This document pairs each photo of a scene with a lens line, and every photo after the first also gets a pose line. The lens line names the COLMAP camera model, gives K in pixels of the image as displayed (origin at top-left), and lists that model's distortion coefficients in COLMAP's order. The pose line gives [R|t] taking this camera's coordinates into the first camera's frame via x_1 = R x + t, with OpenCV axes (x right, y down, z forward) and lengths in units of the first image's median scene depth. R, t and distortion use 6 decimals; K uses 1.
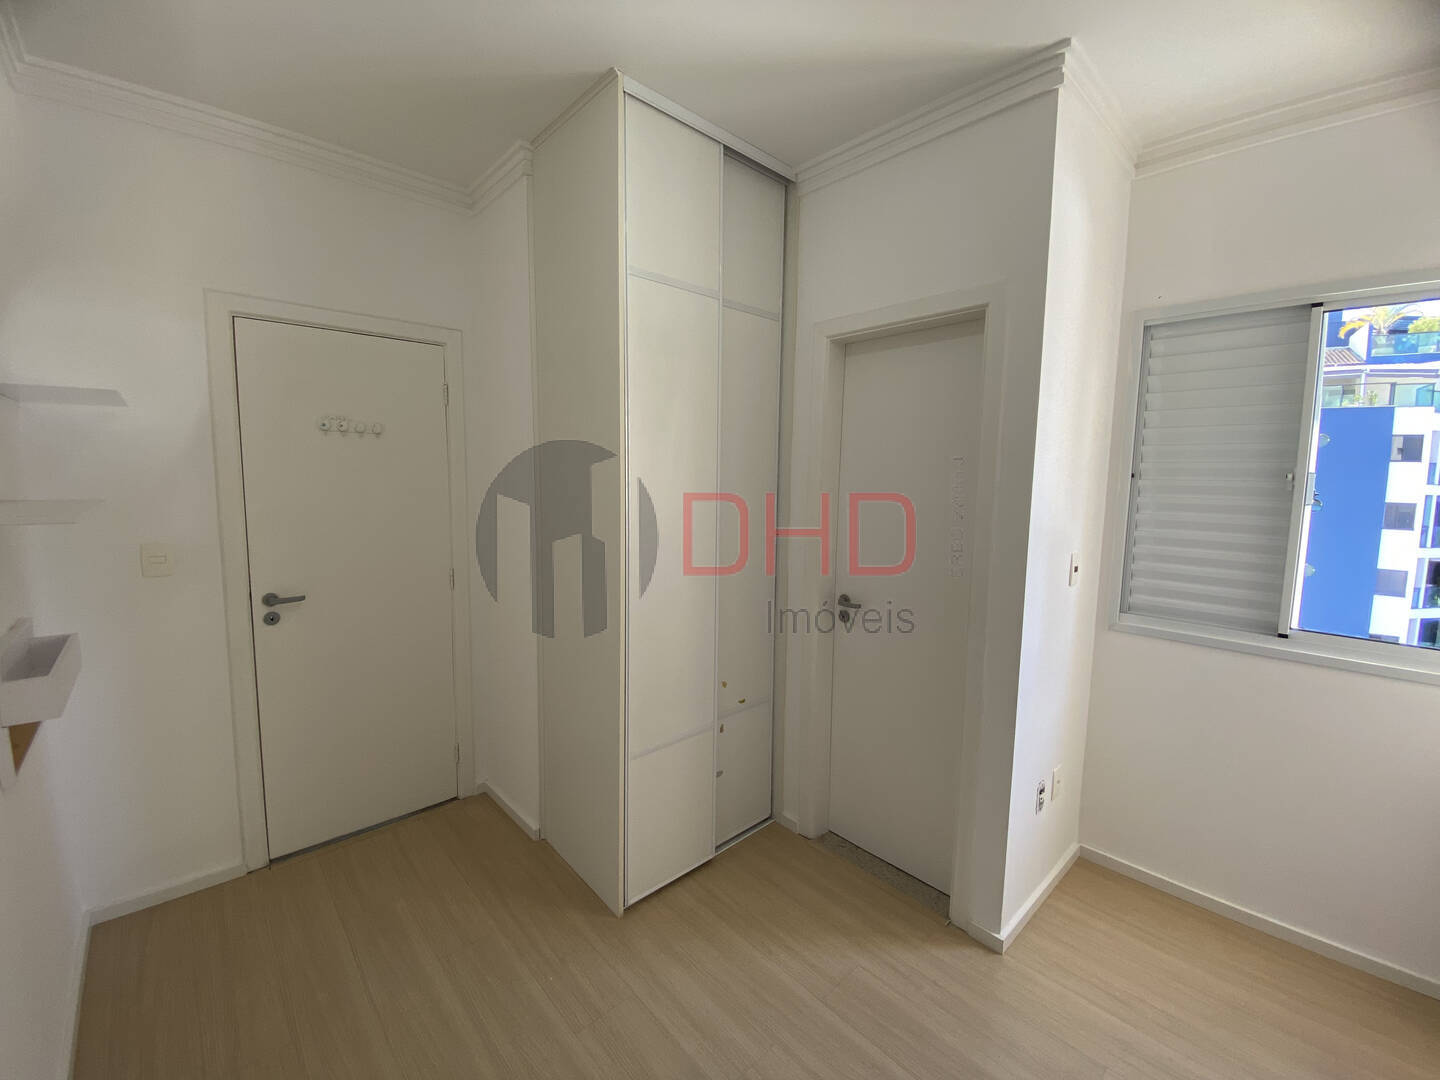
lens RADIAL K [[592.6, 0, 716.8], [0, 592.6, 534.8], [0, 0, 1]] dist [0.023502, -0.021982]
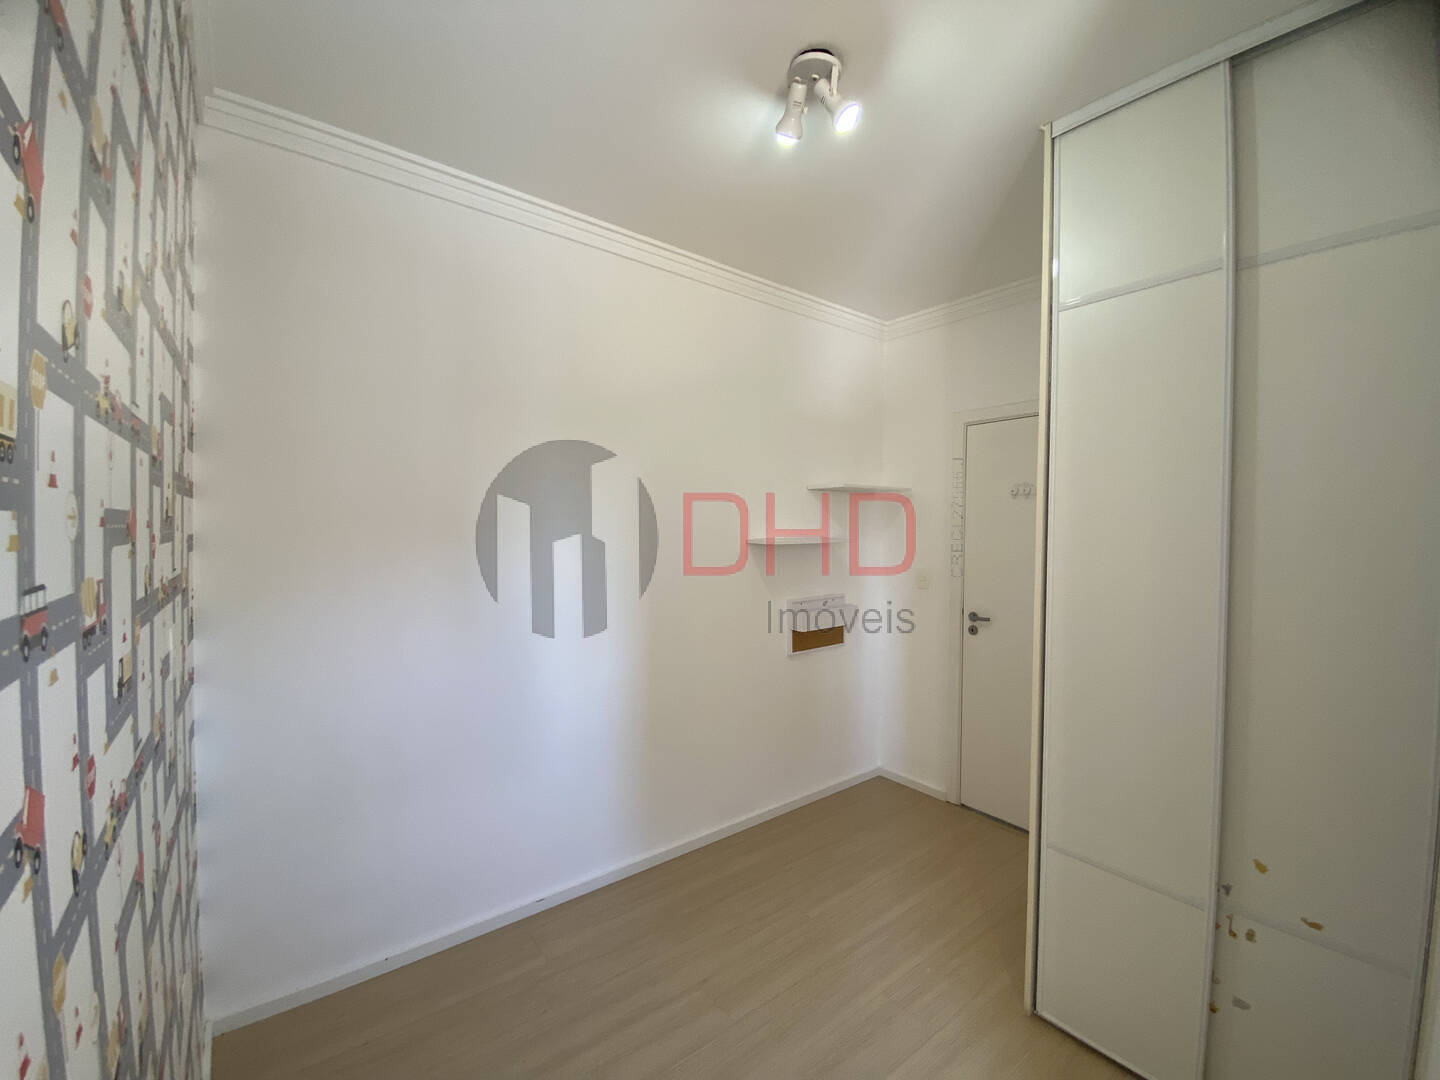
lens RADIAL K [[592.6, 0, 716.8], [0, 592.6, 534.8], [0, 0, 1]] dist [0.023502, -0.021982]
pose [[-0.076403, 0.005991, -0.997059, 0.709640], [-0.112461, 0.993549, 0.014587, -0.036591], [0.990714, 0.113245, -0.075236, 0.484282]]
